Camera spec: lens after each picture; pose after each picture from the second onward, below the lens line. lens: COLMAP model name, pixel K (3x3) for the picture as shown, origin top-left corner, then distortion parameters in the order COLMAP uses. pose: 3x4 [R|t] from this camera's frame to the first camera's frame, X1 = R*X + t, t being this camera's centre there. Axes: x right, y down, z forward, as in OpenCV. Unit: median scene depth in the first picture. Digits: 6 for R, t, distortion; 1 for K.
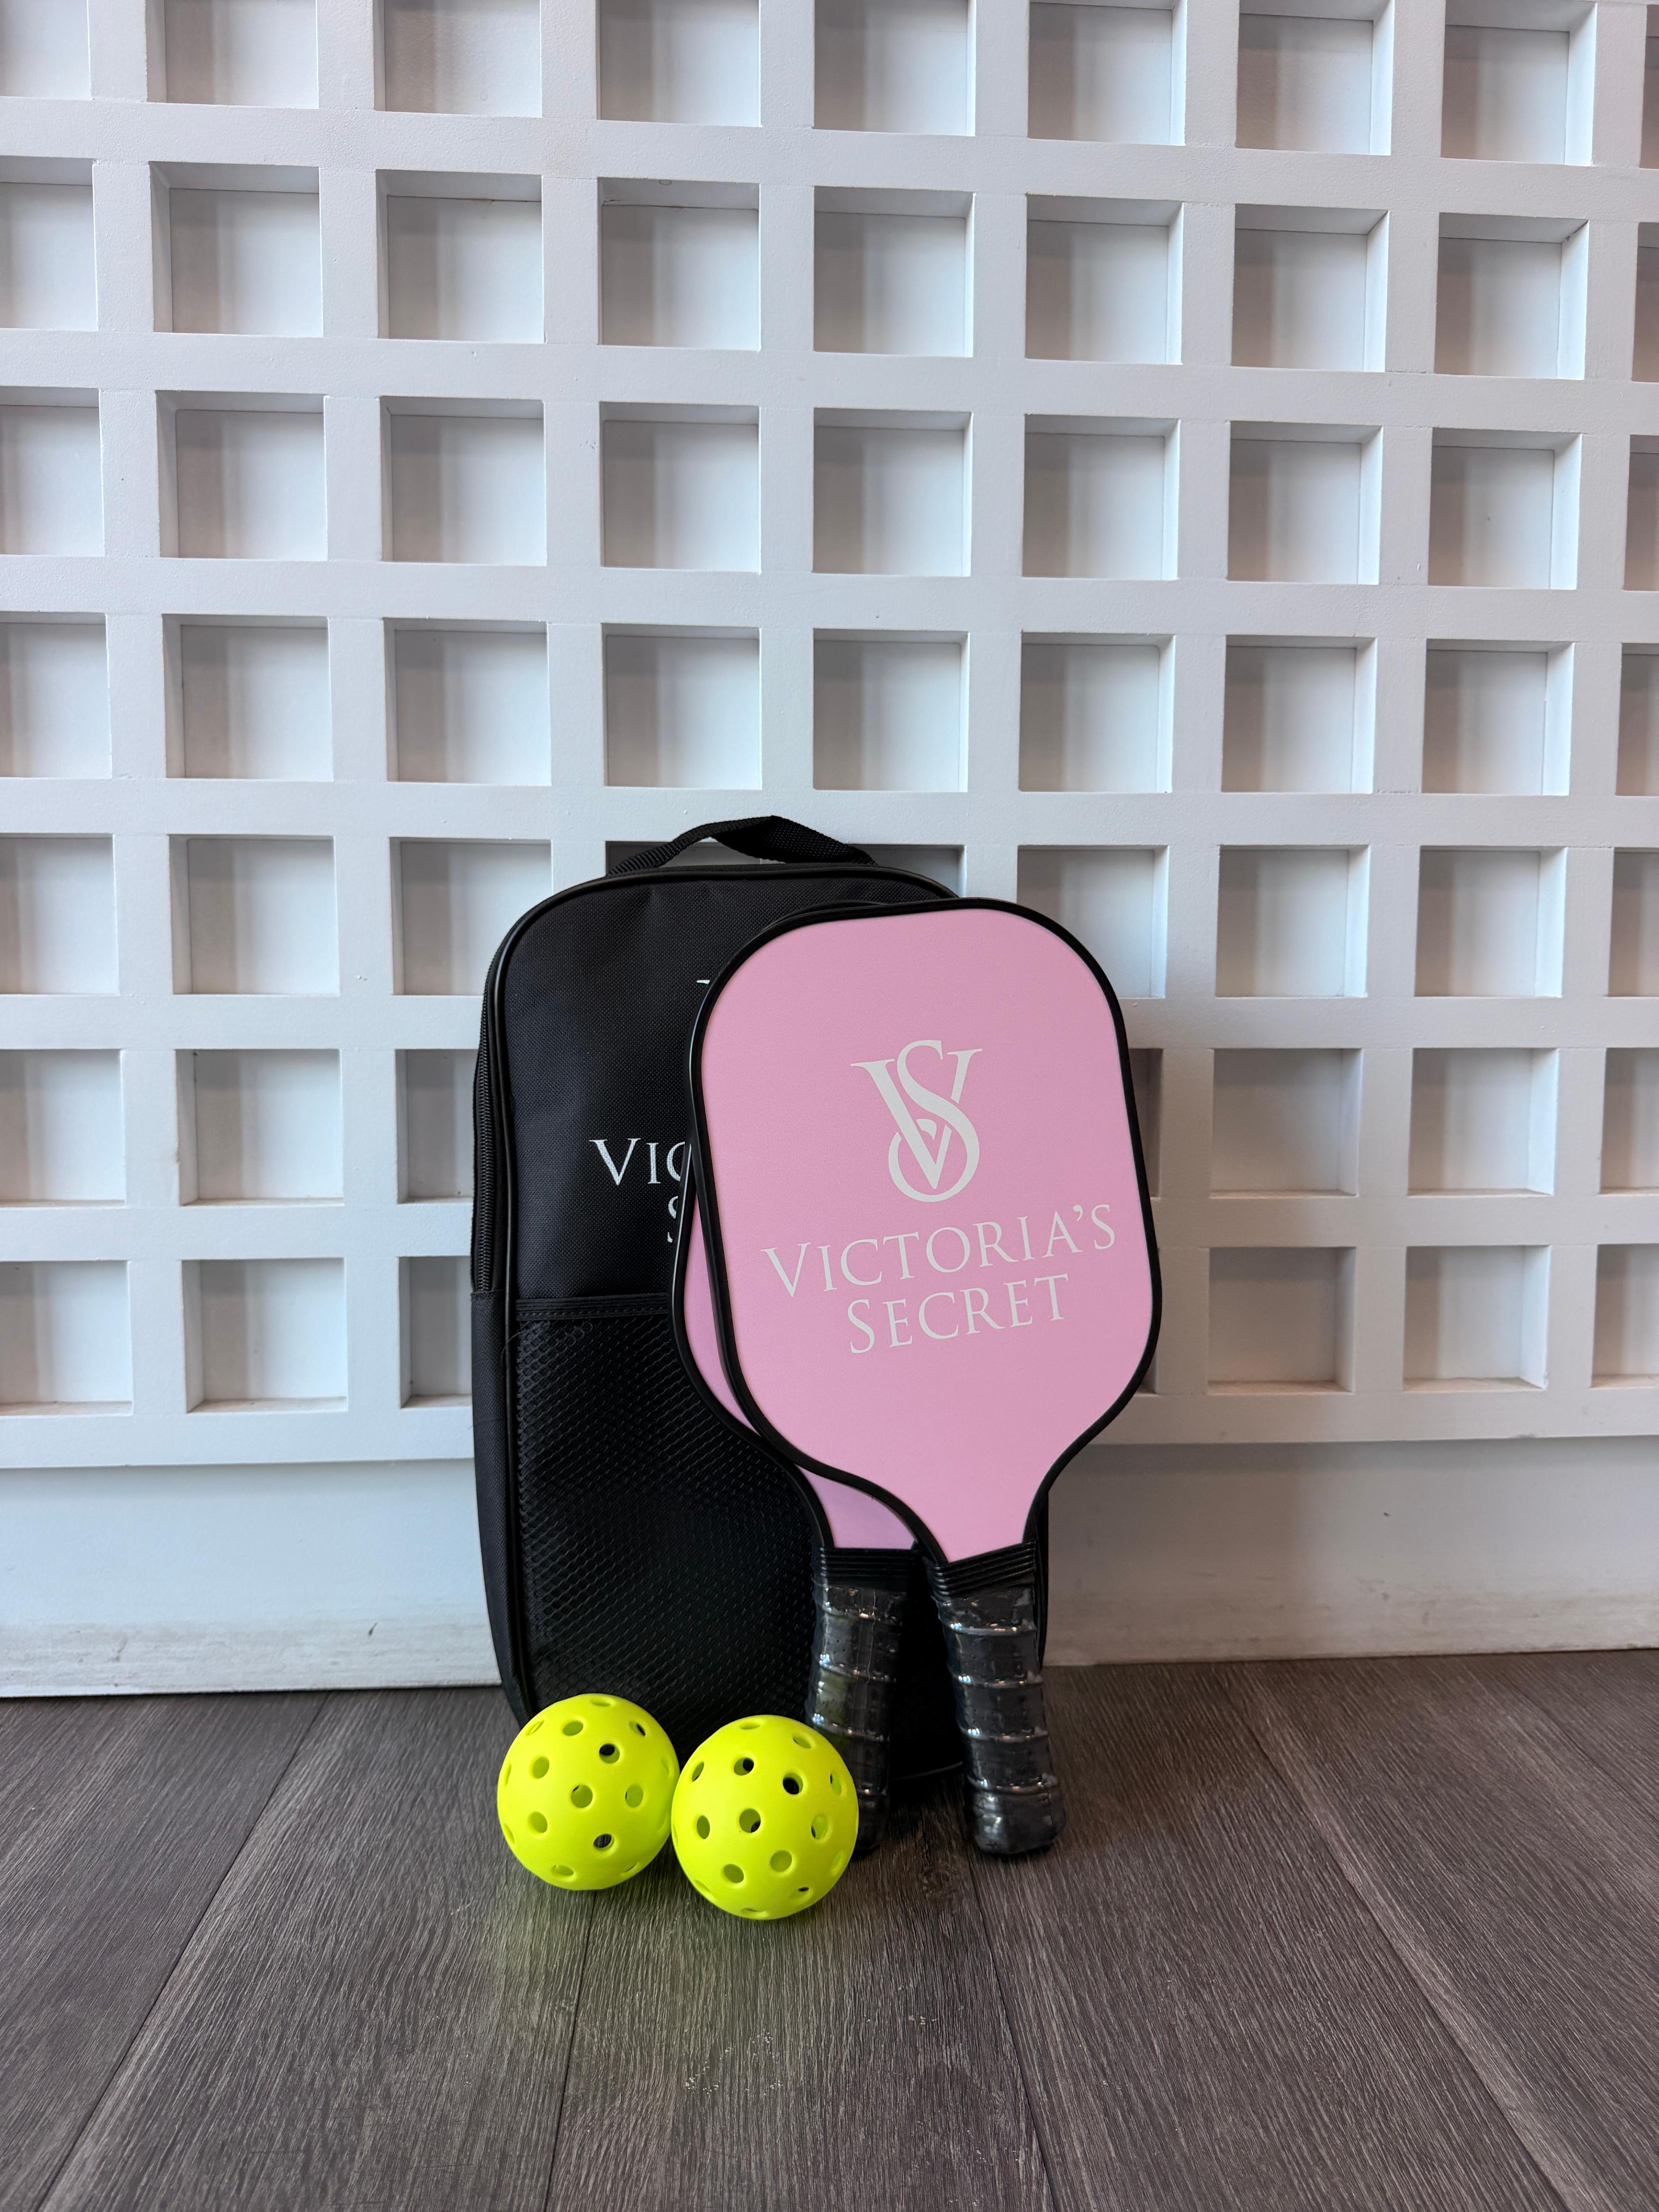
lens RADIAL K [[1593.9, 0, 834.9], [0, 1593.9, 1106.4], [0, 0, 1]] dist [-0.020443, -0.004595]
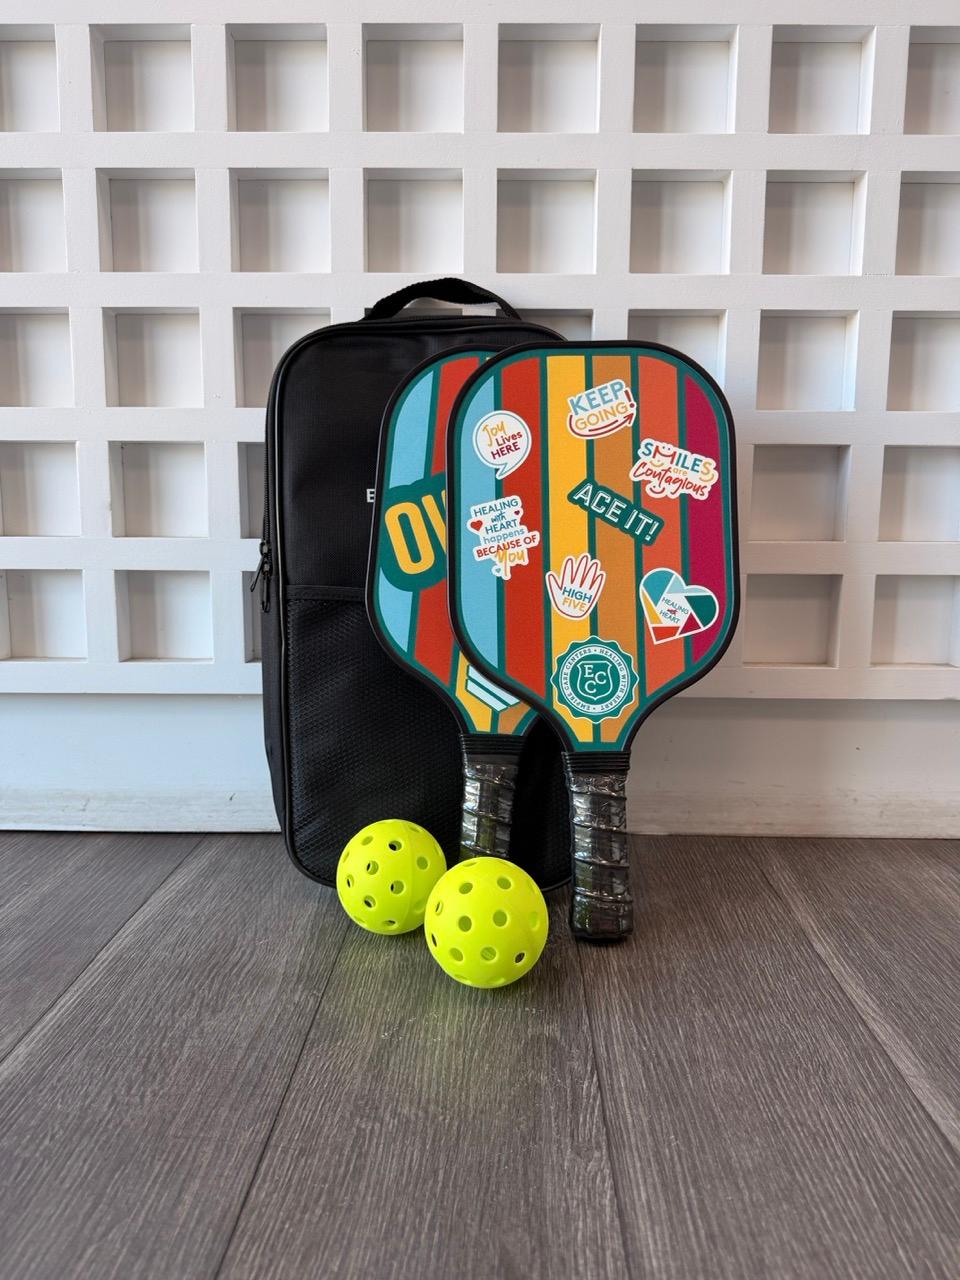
lens RADIAL K [[922.3, 0, 482.3], [0, 922.3, 650.3], [0, 0, 1]] dist [-0.020443, -0.004595]
pose [[0.996184, 0.016689, -0.085673, 0.059559], [-0.011122, 0.997820, 0.065052, 0.120183], [0.086572, -0.063851, 0.994197, 0.074437]]
